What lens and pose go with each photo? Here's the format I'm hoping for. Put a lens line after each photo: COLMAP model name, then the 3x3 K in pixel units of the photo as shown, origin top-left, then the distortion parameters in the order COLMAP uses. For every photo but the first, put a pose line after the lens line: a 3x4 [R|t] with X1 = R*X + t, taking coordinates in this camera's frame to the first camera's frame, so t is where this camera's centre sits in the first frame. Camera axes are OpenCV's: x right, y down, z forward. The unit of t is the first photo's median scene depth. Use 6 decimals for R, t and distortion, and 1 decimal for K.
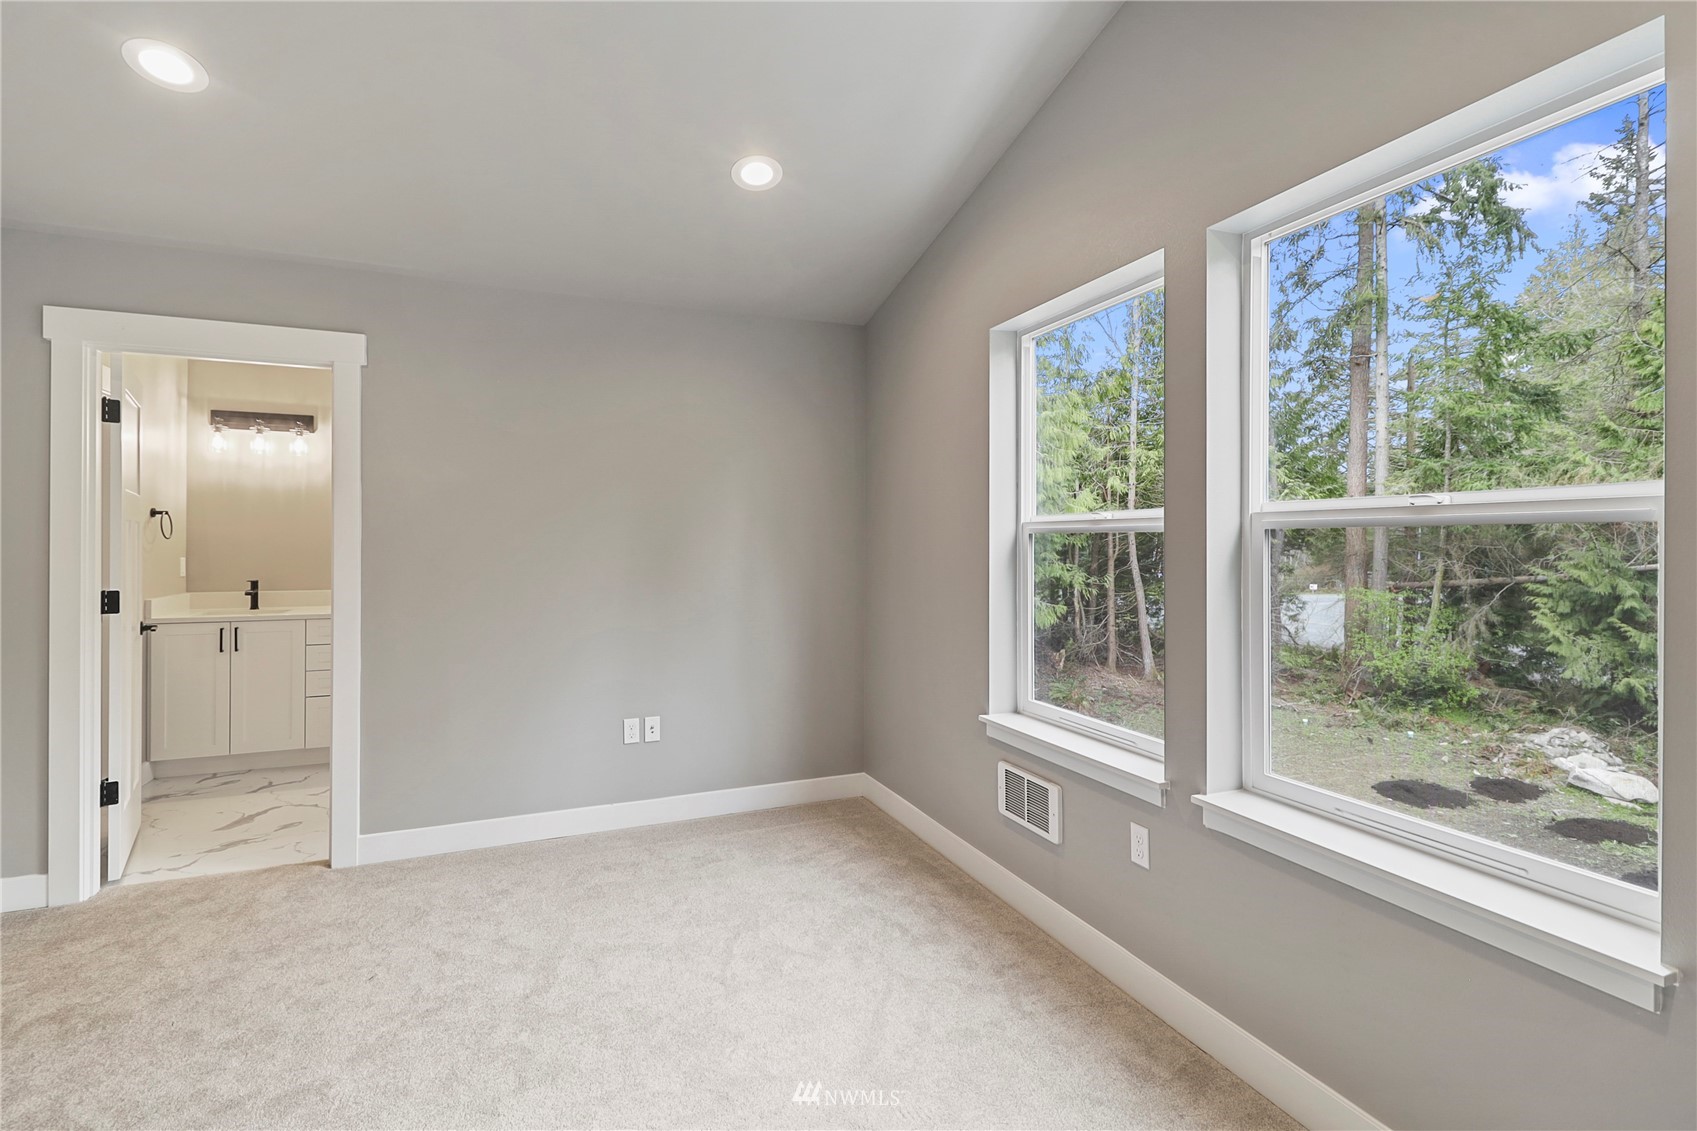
lens RADIAL K [[780.3, 0, 843.9], [0, 780.3, 546.6], [0, 0, 1]] dist [0.020941, -0.011925]
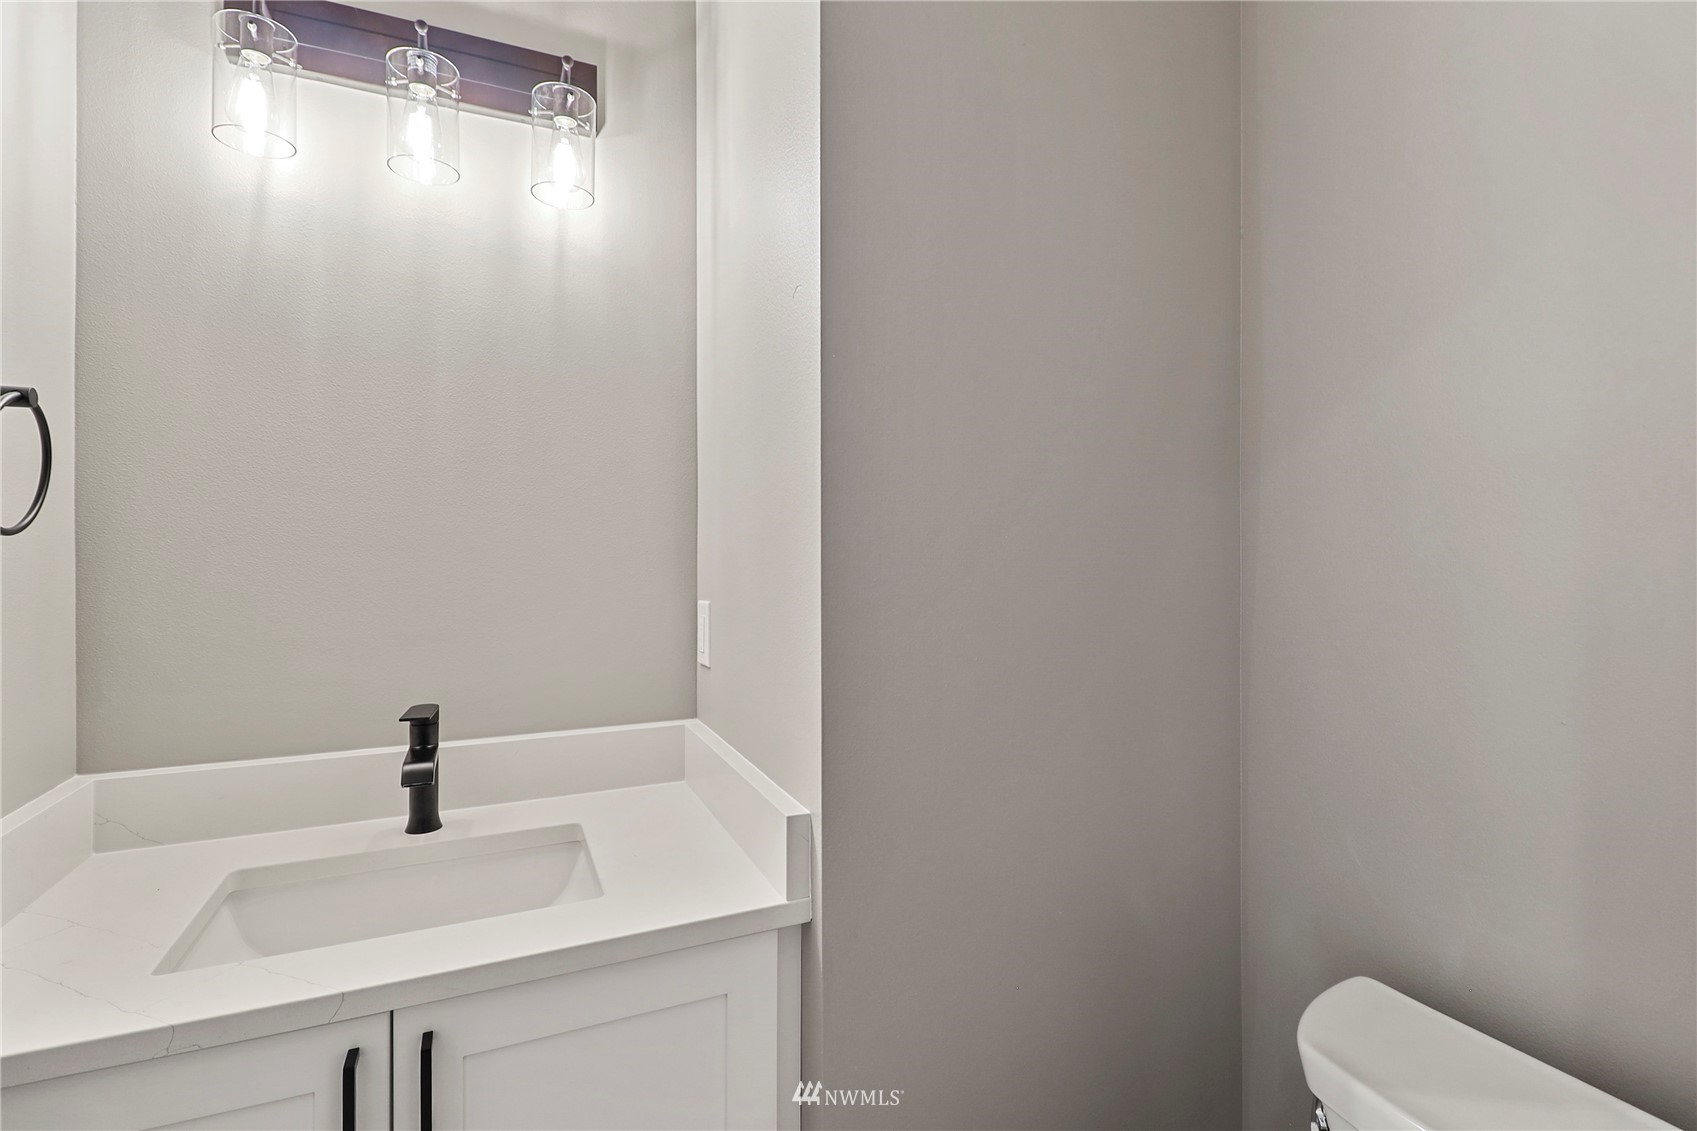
lens RADIAL K [[802.1, 0, 841.2], [0, 802.1, 559.8], [0, 0, 1]] dist [0.009146, -0.013790]
pose [[0.999338, 0.003377, 0.036227, -0.993896], [-0.004299, 0.999668, 0.025393, -0.011859], [-0.036129, -0.025532, 0.999021, 1.190160]]
